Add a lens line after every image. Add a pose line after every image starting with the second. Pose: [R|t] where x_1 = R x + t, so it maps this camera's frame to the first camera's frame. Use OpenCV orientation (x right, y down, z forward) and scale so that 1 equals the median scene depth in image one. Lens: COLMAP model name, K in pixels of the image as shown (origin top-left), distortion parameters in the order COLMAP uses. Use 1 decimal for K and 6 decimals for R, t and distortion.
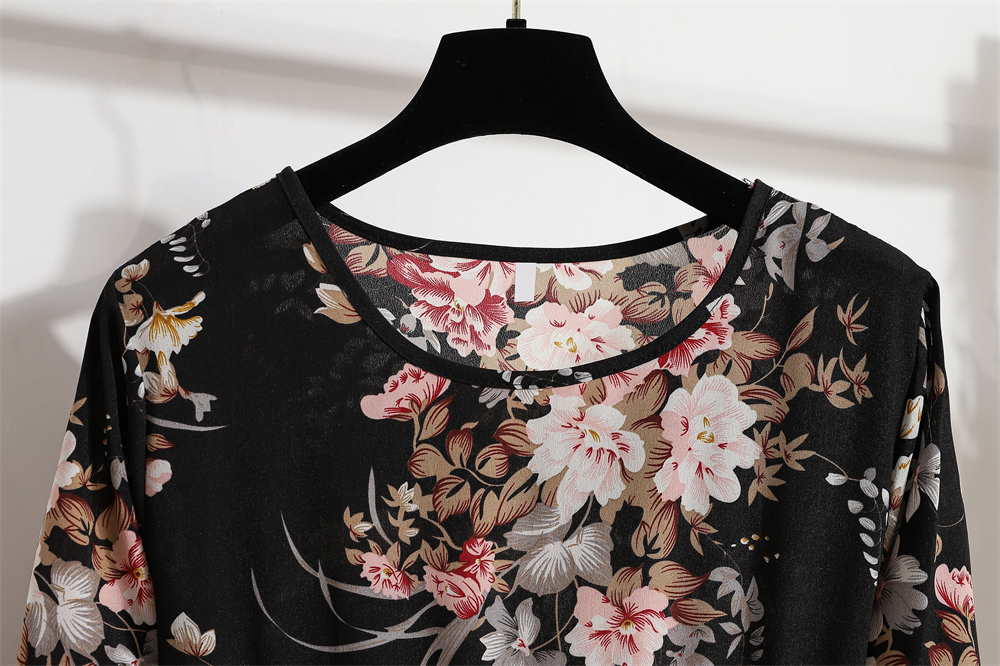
lens RADIAL K [[1602.6, 0, 500.0], [0, 1602.6, 333.0], [0, 0, 1]] dist [0.008128, 0.087953]
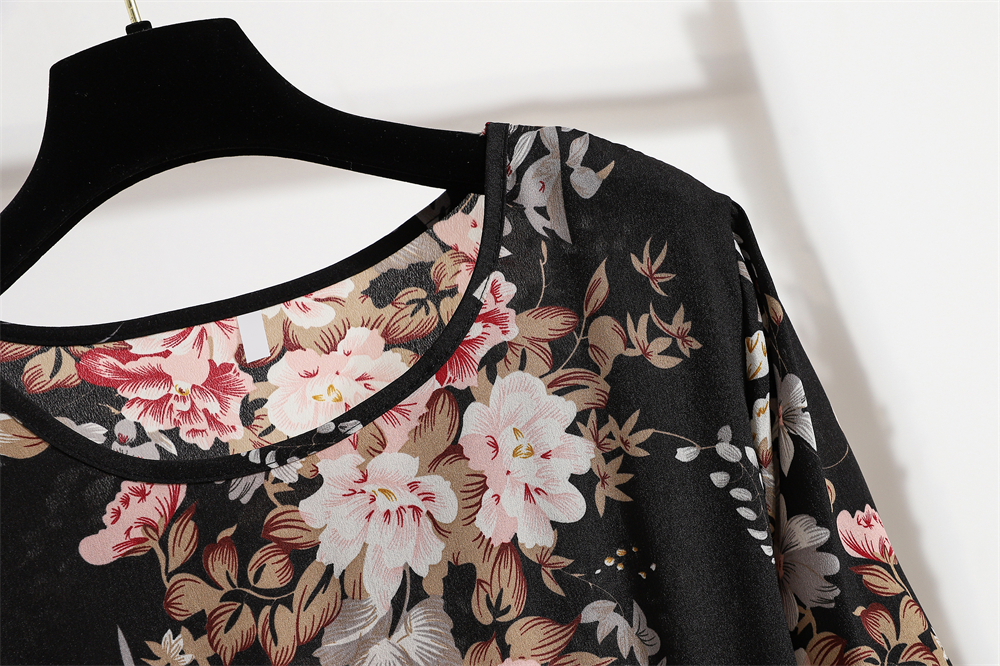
lens RADIAL K [[1484.4, 0, 500.0], [0, 1484.4, 333.0], [0, 0, 1]] dist [0.021541, -0.004925]
pose [[0.948127, -0.303365, 0.095002, 0.065977], [0.306844, 0.951455, -0.024091, 0.023415], [-0.083082, 0.051993, 0.995186, 0.268944]]
